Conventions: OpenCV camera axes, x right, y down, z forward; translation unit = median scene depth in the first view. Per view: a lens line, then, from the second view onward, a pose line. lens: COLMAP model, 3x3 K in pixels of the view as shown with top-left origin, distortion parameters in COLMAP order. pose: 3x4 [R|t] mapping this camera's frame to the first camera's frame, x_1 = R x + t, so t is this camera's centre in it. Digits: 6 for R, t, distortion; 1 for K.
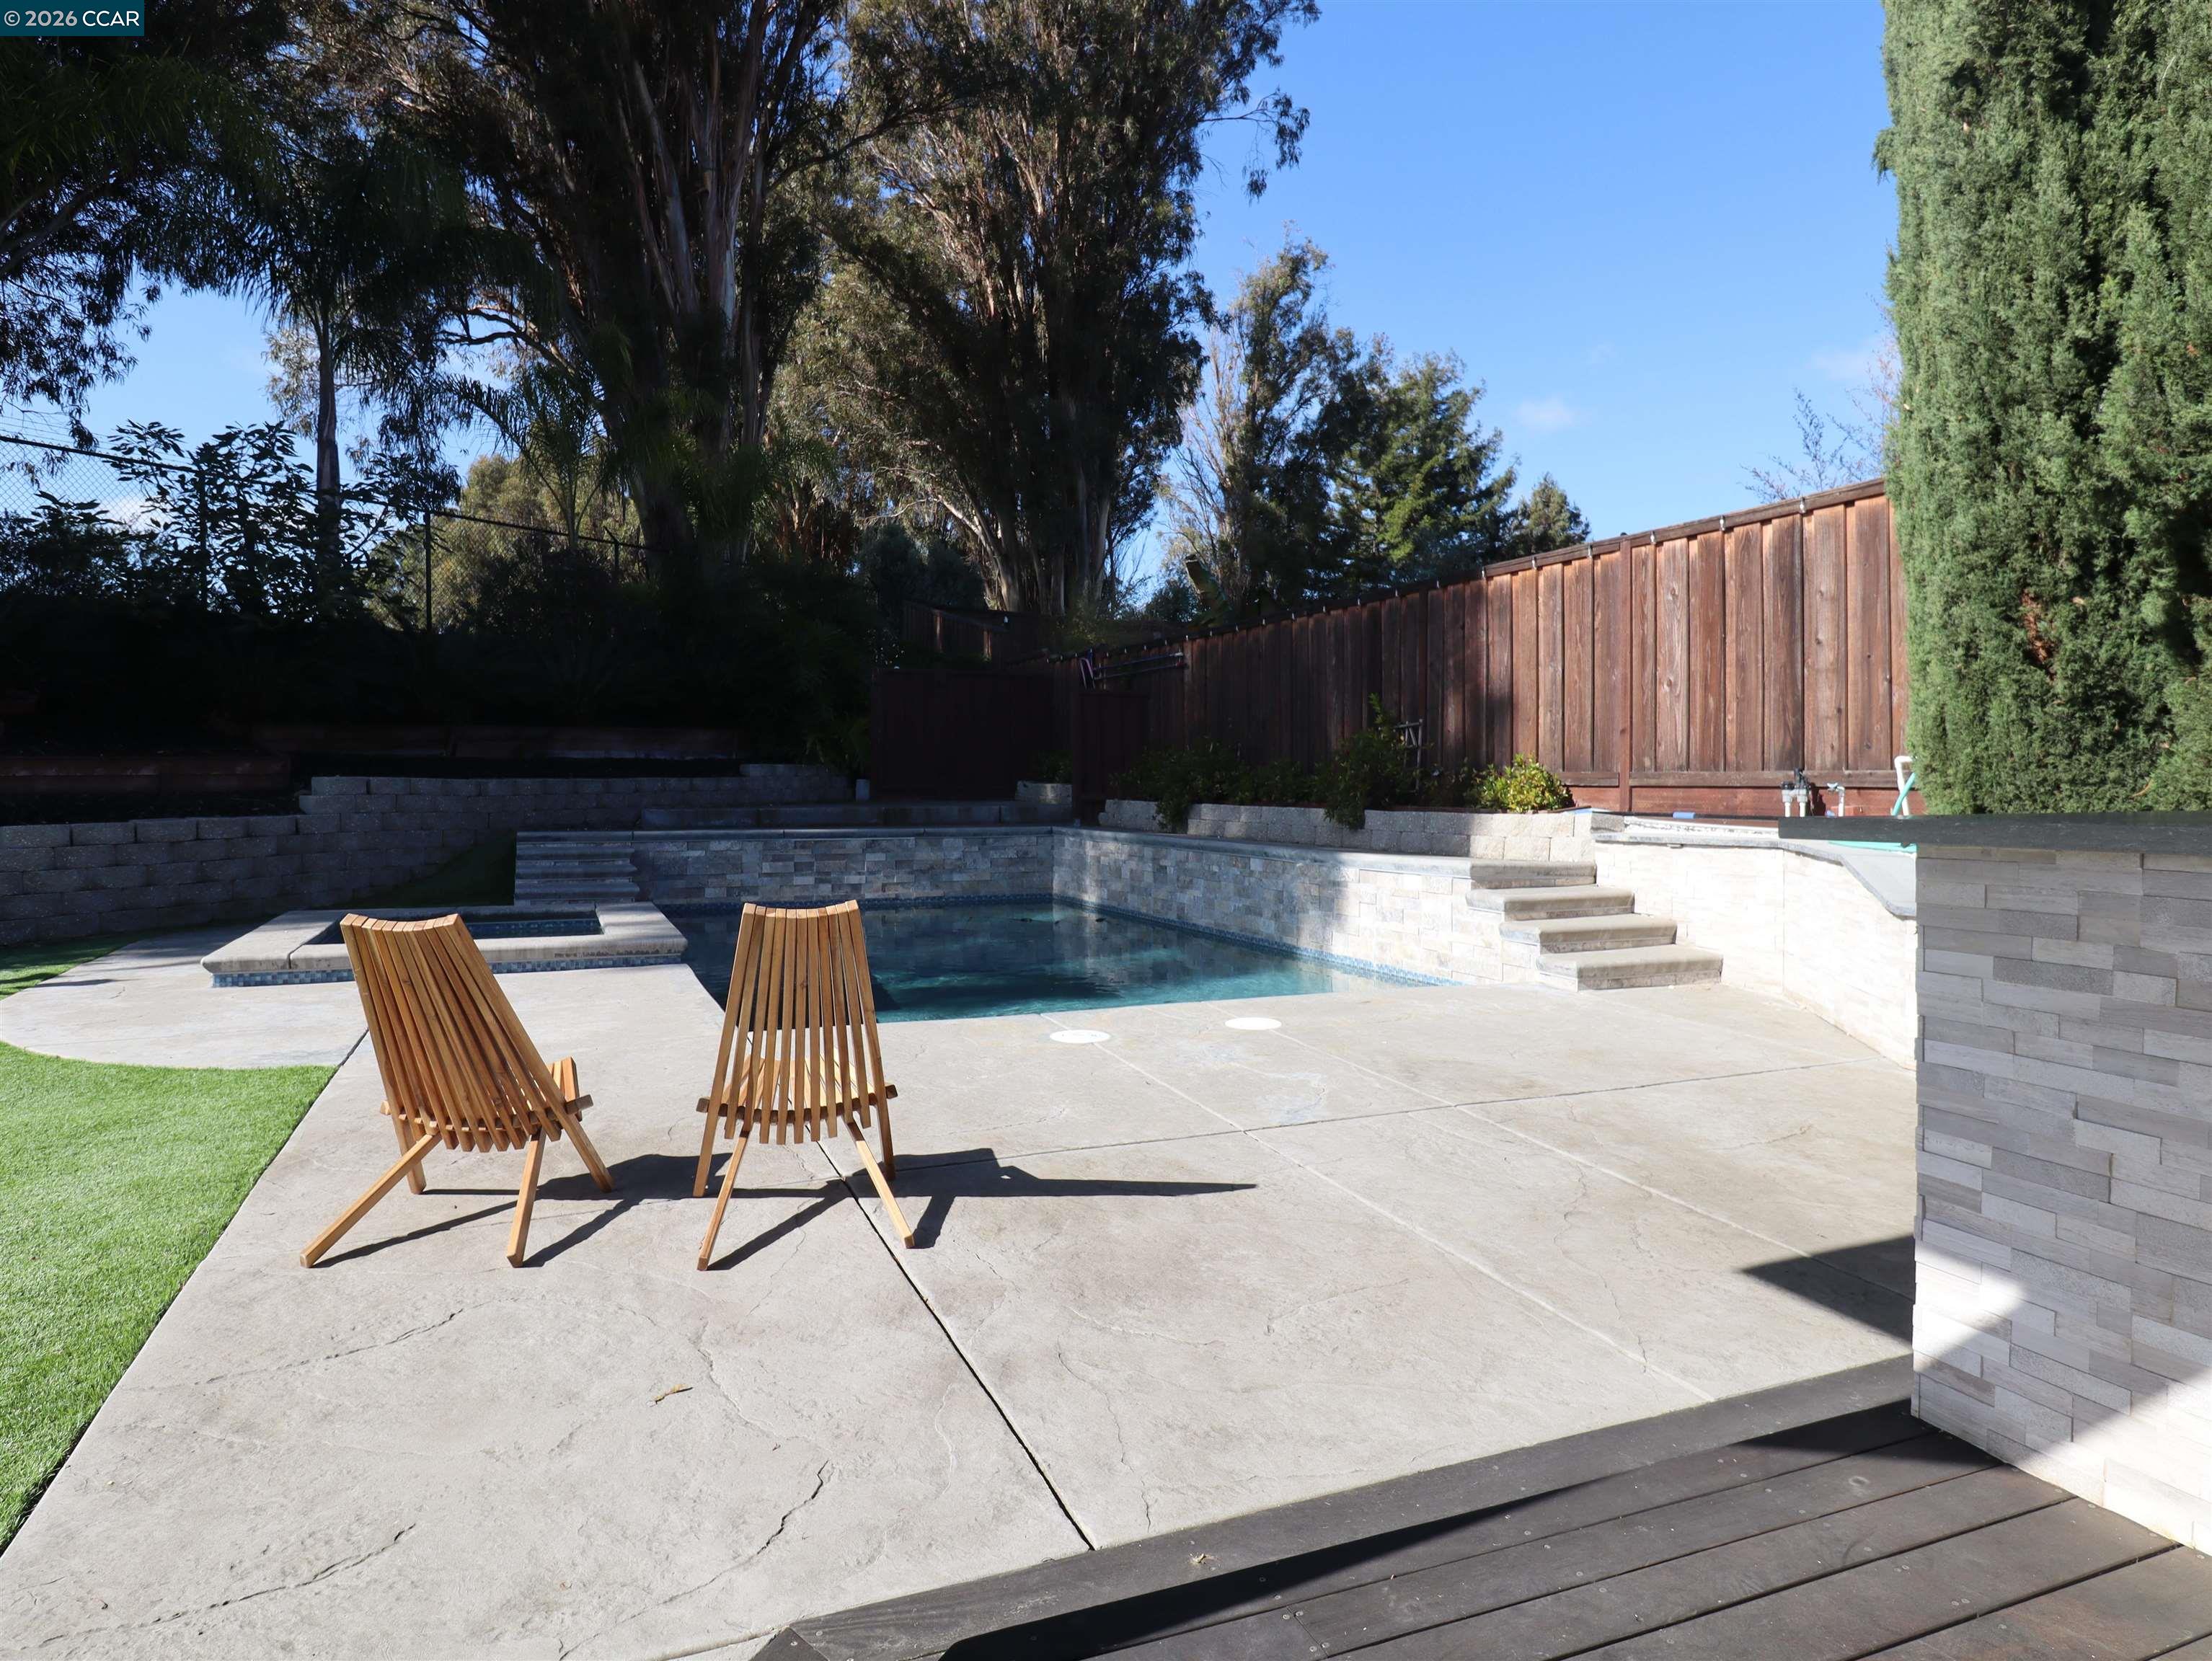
lens RADIAL K [[1366.0, 0, 1134.6], [0, 1366.0, 802.5], [0, 0, 1]] dist [0.012174, -0.016591]
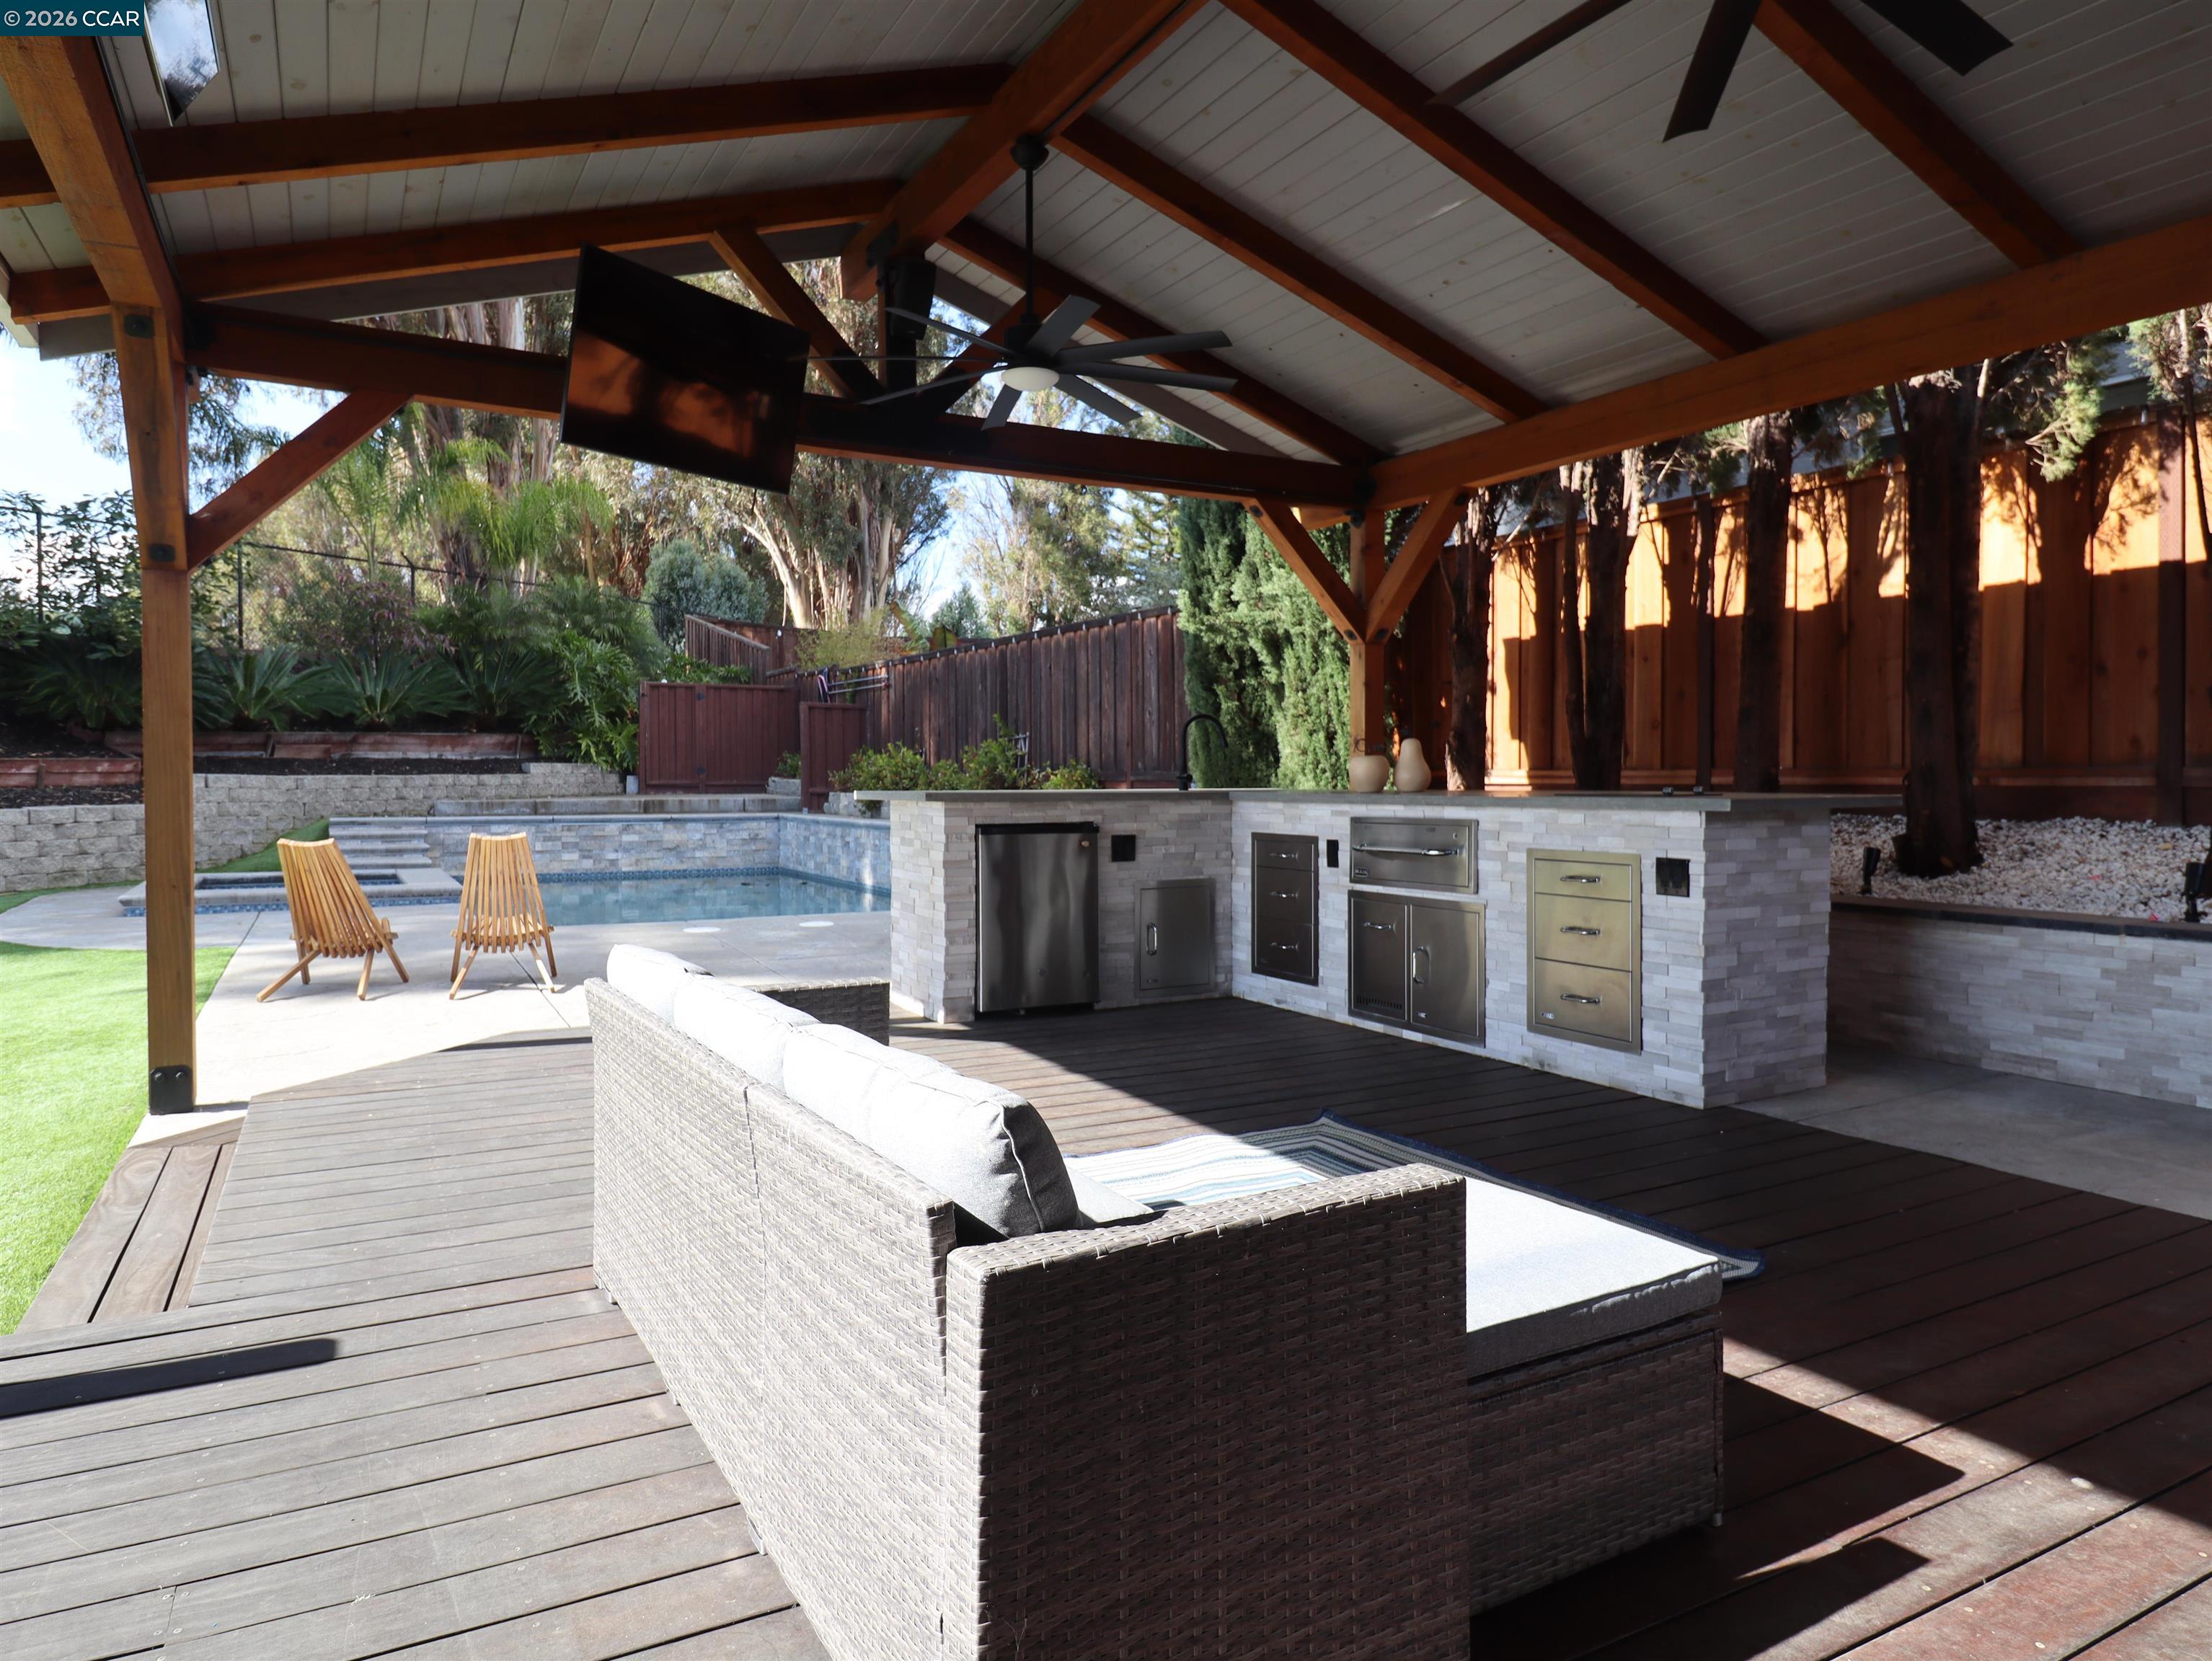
lens RADIAL K [[1393.8, 0, 1131.0], [0, 1393.8, 799.3], [0, 0, 1]] dist [0.007474, -0.004052]
pose [[0.993749, -0.001091, 0.111633, 0.147222], [0.001057, 0.999999, 0.000363, 0.005296], [-0.111633, -0.000242, 0.993749, -0.383419]]
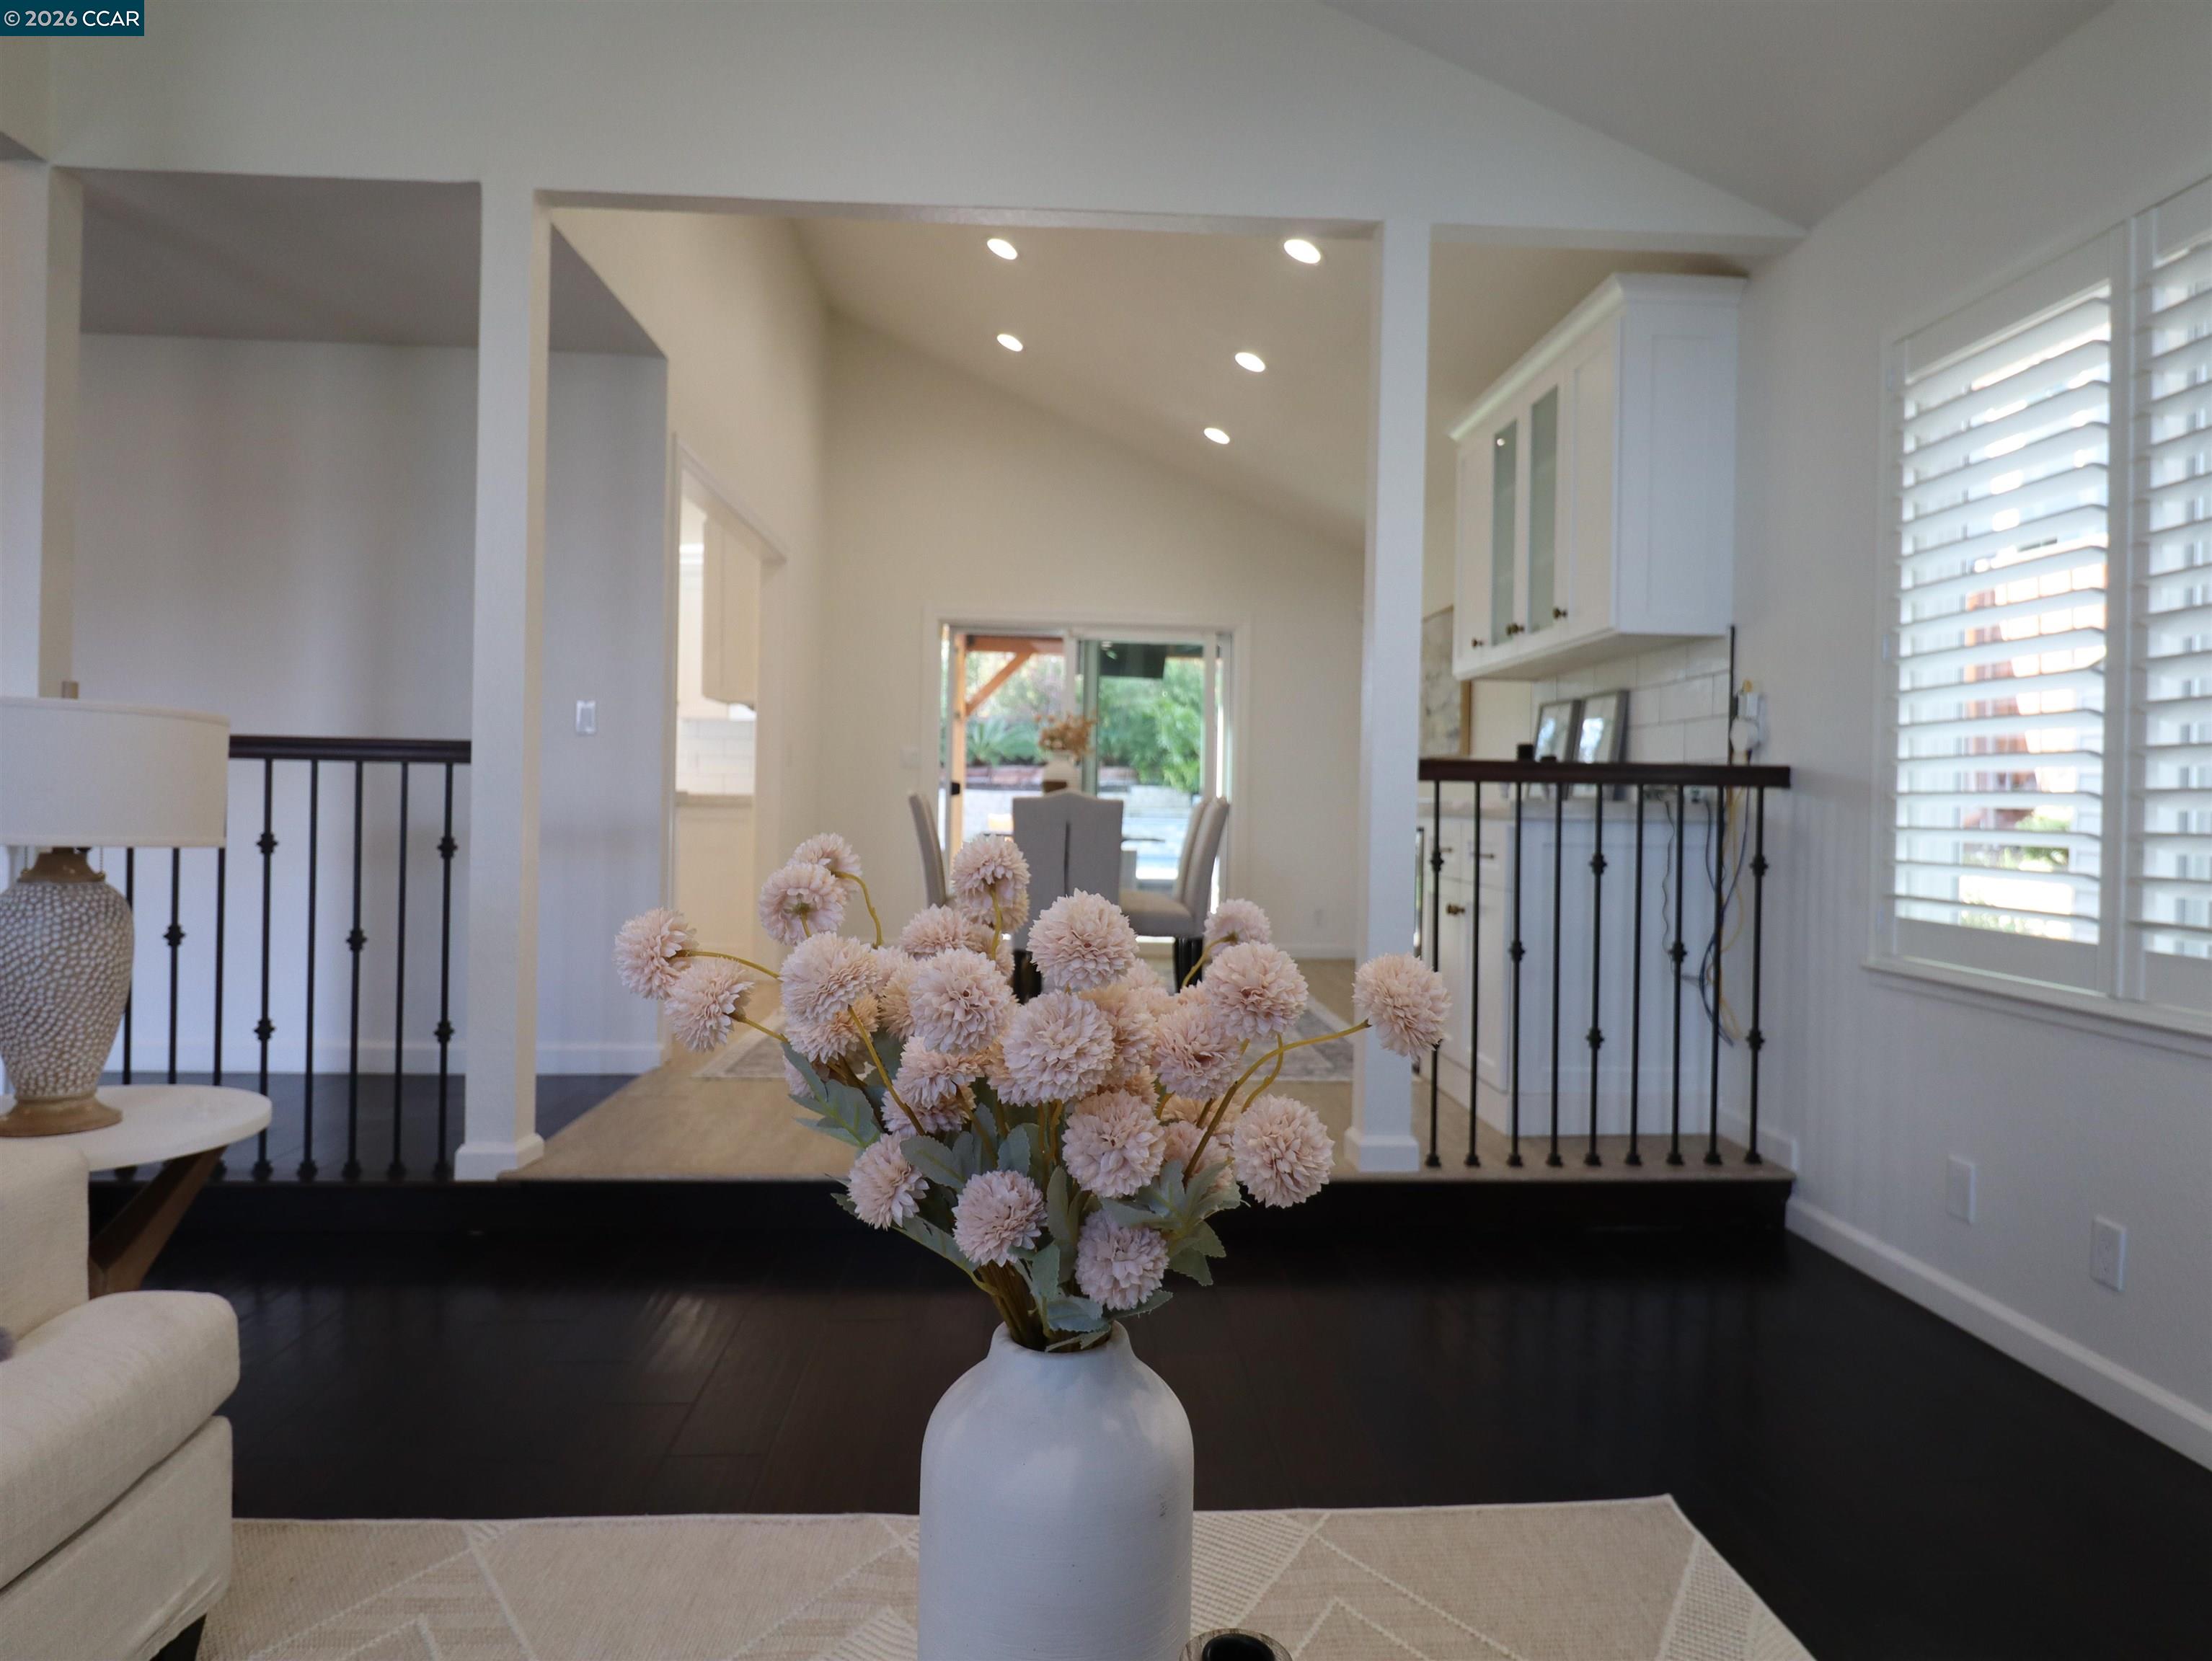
lens RADIAL K [[1366.0, 0, 1134.6], [0, 1366.0, 802.5], [0, 0, 1]] dist [0.012174, -0.016591]
pose [[0.943243, 0.018848, -0.331567, 0.478725], [-0.023869, 0.999654, -0.011076, 0.019138], [0.331243, 0.018361, 0.943367, -1.068986]]
